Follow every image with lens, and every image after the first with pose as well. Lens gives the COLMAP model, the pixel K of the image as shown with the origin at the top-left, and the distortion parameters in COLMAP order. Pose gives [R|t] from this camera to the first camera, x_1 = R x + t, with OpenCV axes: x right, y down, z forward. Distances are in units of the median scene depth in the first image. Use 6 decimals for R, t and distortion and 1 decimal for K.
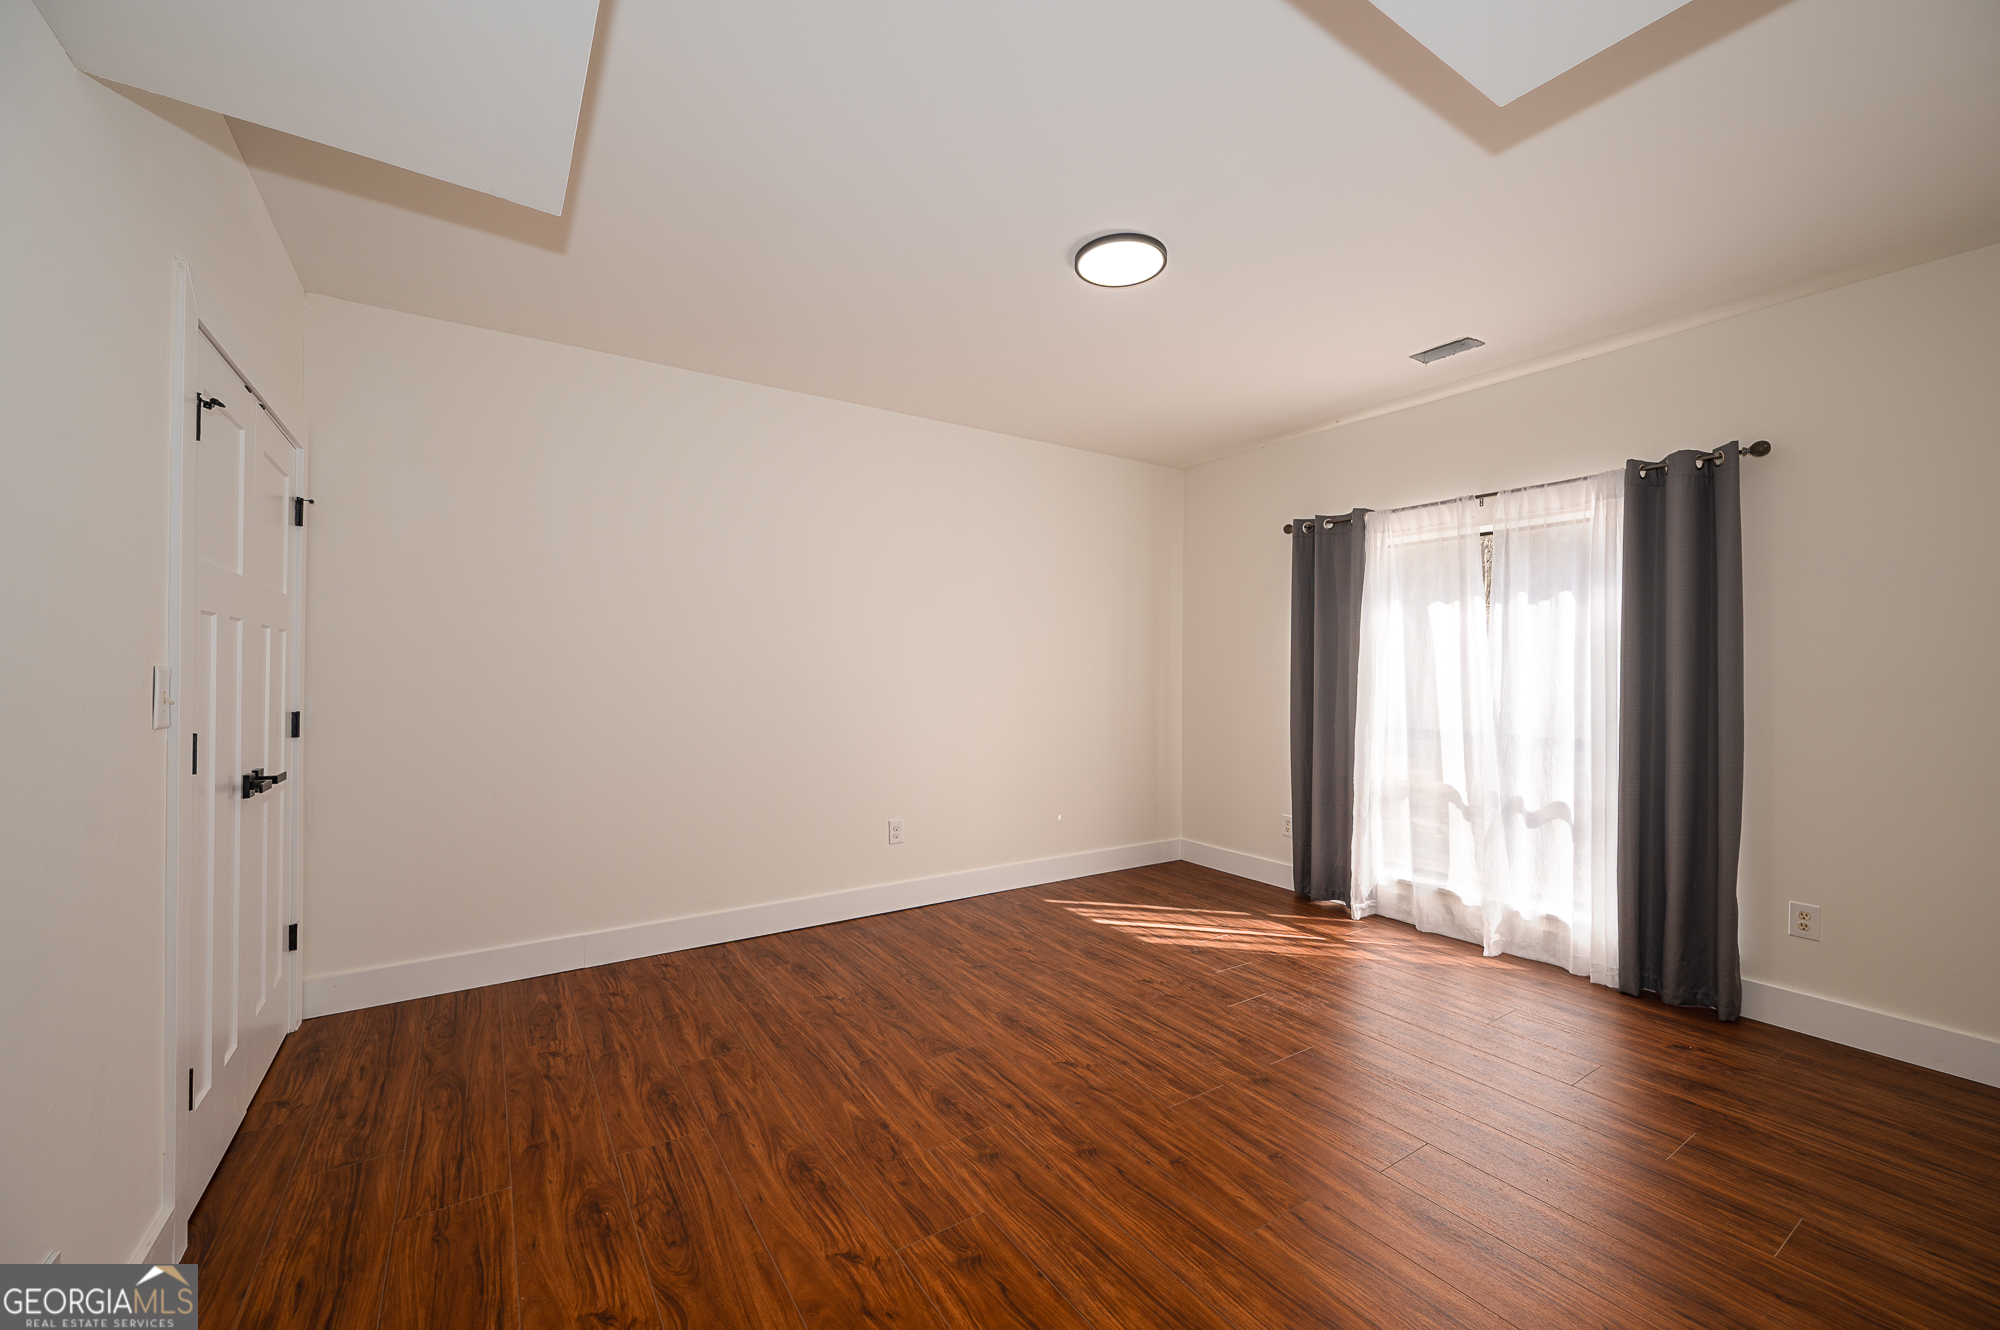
lens RADIAL K [[786.9, 0, 999.7], [0, 786.9, 668.8], [0, 0, 1]] dist [-0.000630, -0.000104]
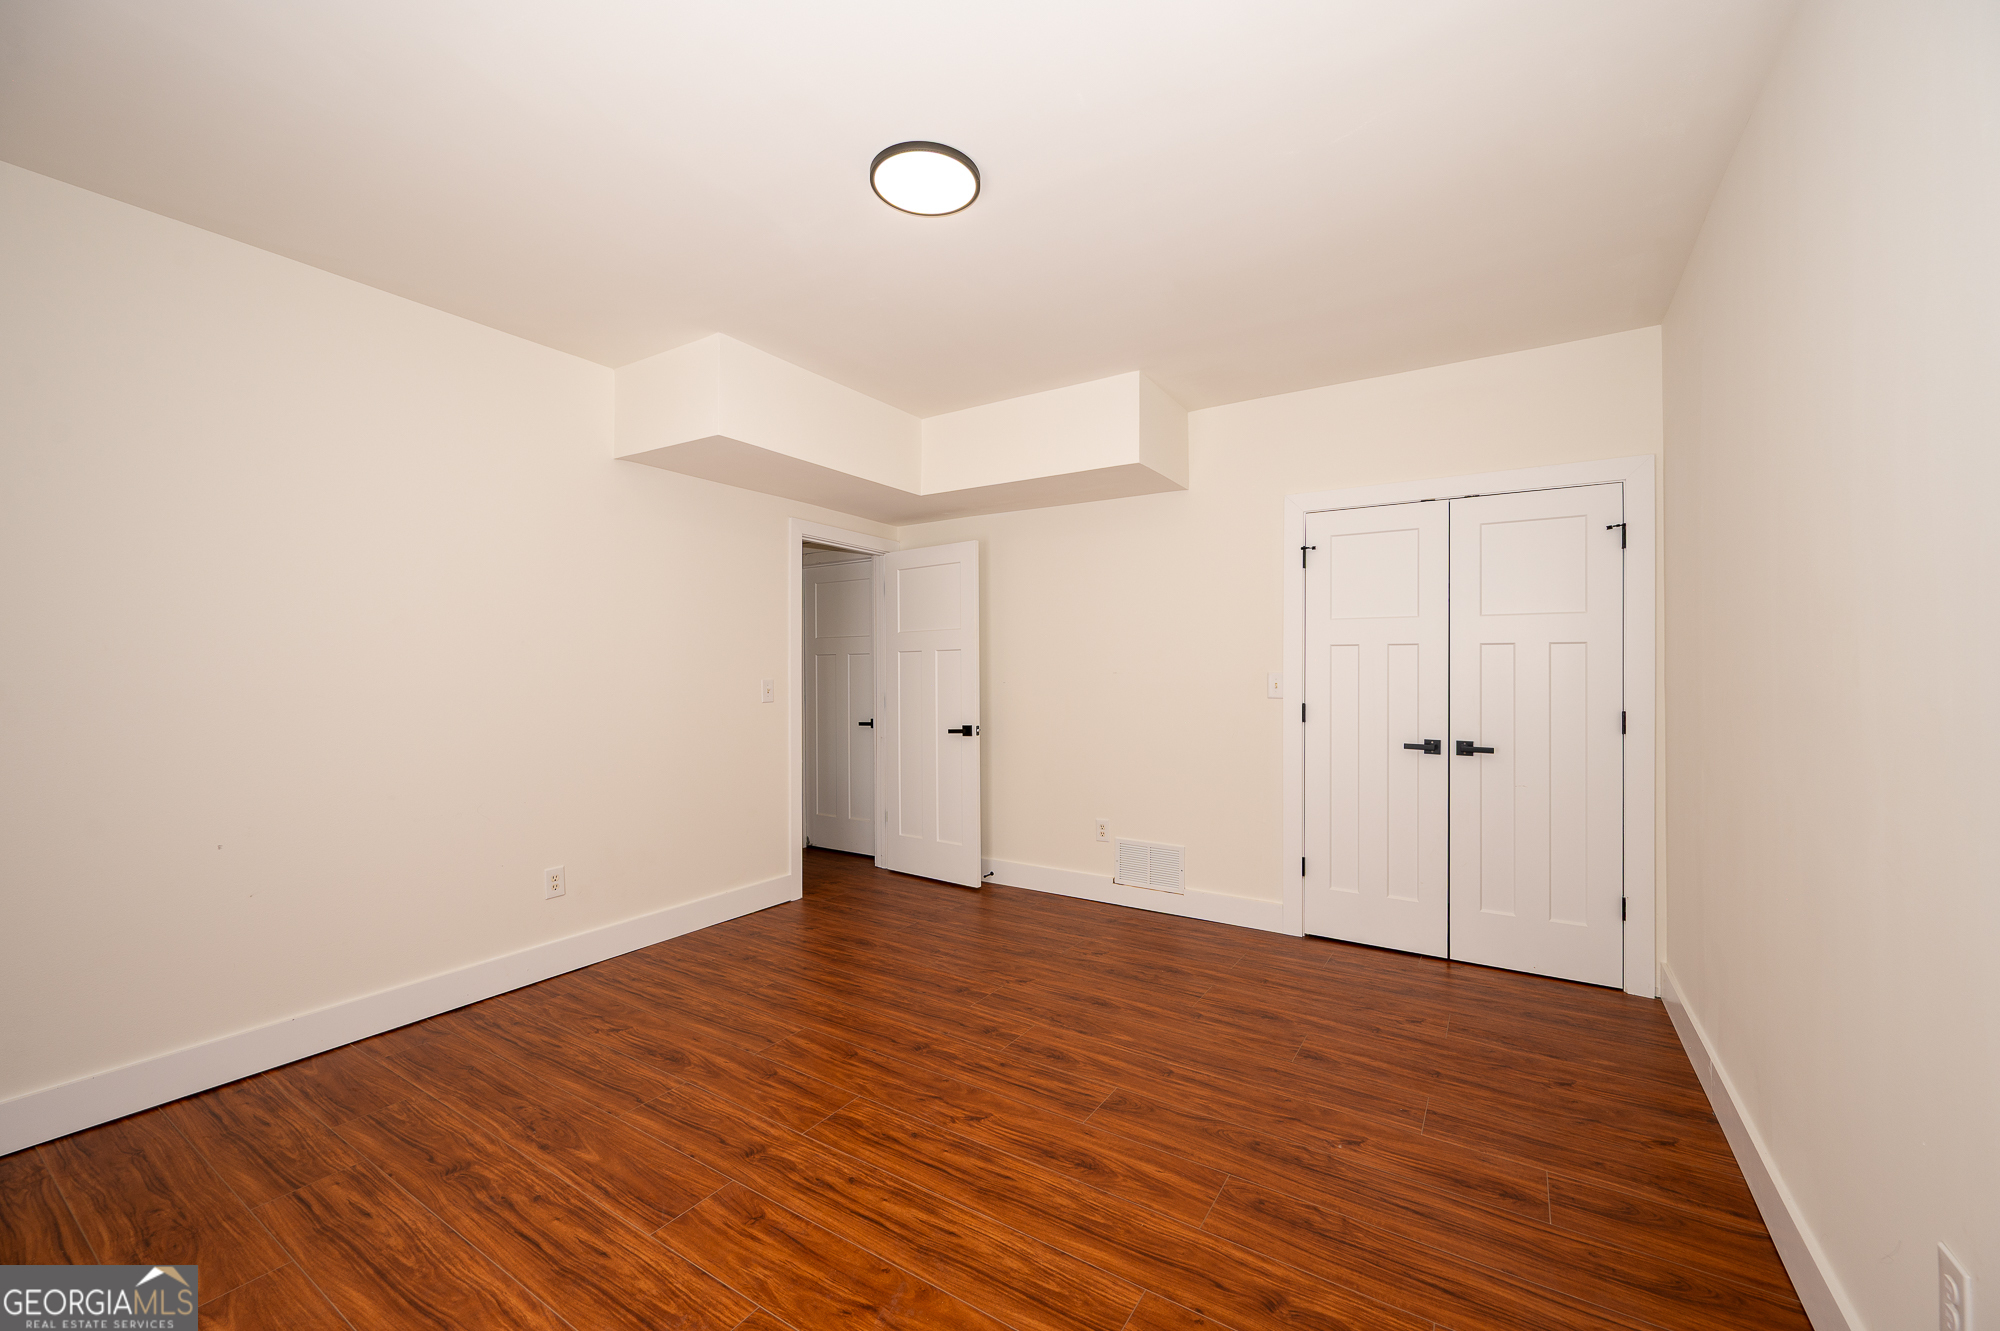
lens RADIAL K [[786.9, 0, 1001.1], [0, 786.9, 669.2], [0, 0, 1]] dist [-0.000630, -0.000104]
pose [[-0.915963, -0.004942, -0.401231, 0.444771], [-0.001658, 0.999962, -0.008531, 0.008838], [0.401258, -0.007149, -0.915937, 1.944245]]
